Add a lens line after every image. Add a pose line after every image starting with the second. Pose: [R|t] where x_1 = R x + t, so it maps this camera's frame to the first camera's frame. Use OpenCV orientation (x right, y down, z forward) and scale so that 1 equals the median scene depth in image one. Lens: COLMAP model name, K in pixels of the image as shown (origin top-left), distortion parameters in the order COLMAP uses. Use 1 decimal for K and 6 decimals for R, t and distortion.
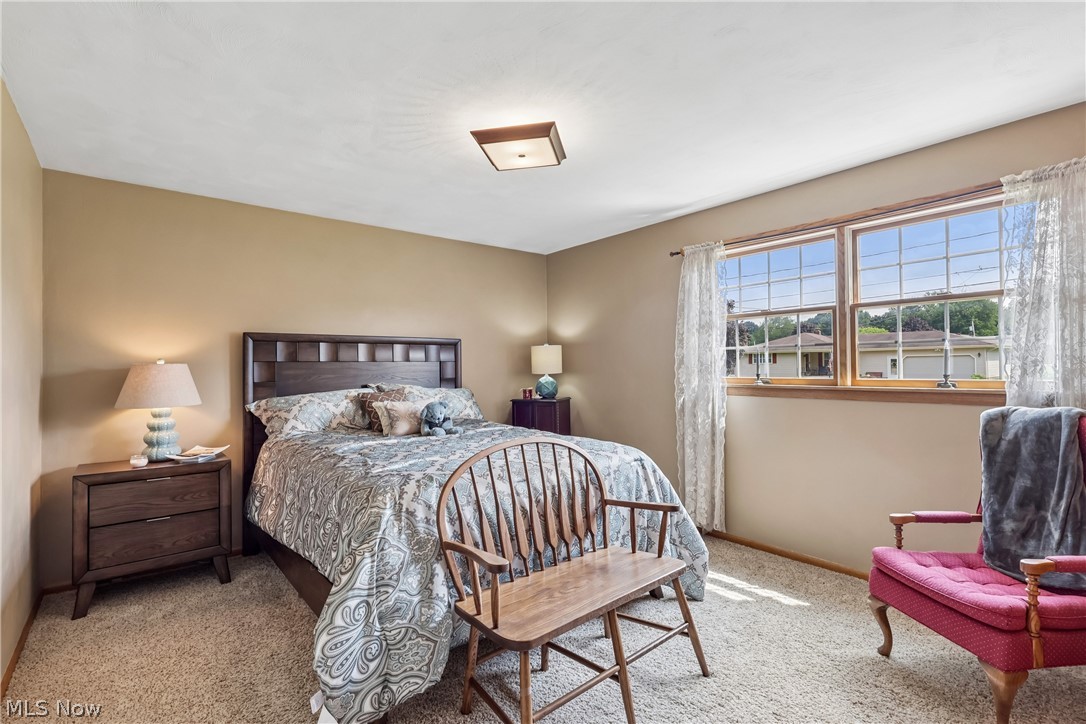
lens RADIAL K [[491.4, 0, 543.0], [0, 491.4, 362.0], [0, 0, 1]] dist [-0.000263, -0.000016]
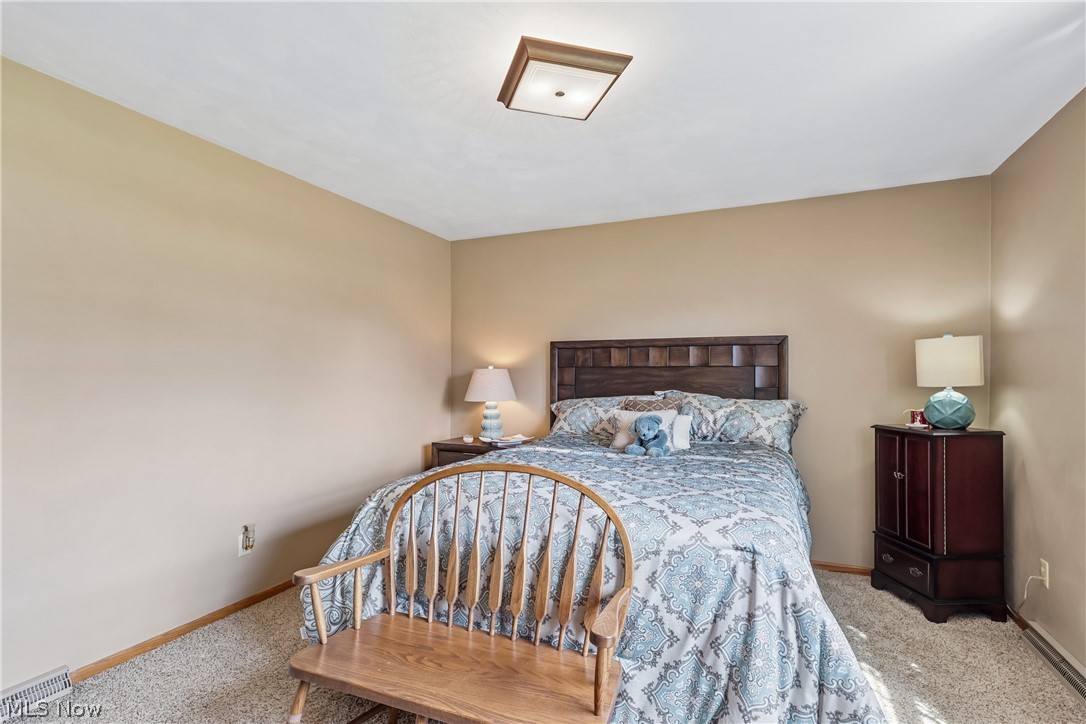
lens RADIAL K [[517.0, 0, 542.6], [0, 517.0, 365.9], [0, 0, 1]] dist [0.001541, 0.000743]
pose [[0.451777, -0.003082, -0.892126, 0.442868], [0.003561, 0.999992, -0.001651, -0.001251], [0.892124, -0.002431, 0.451785, 0.404441]]
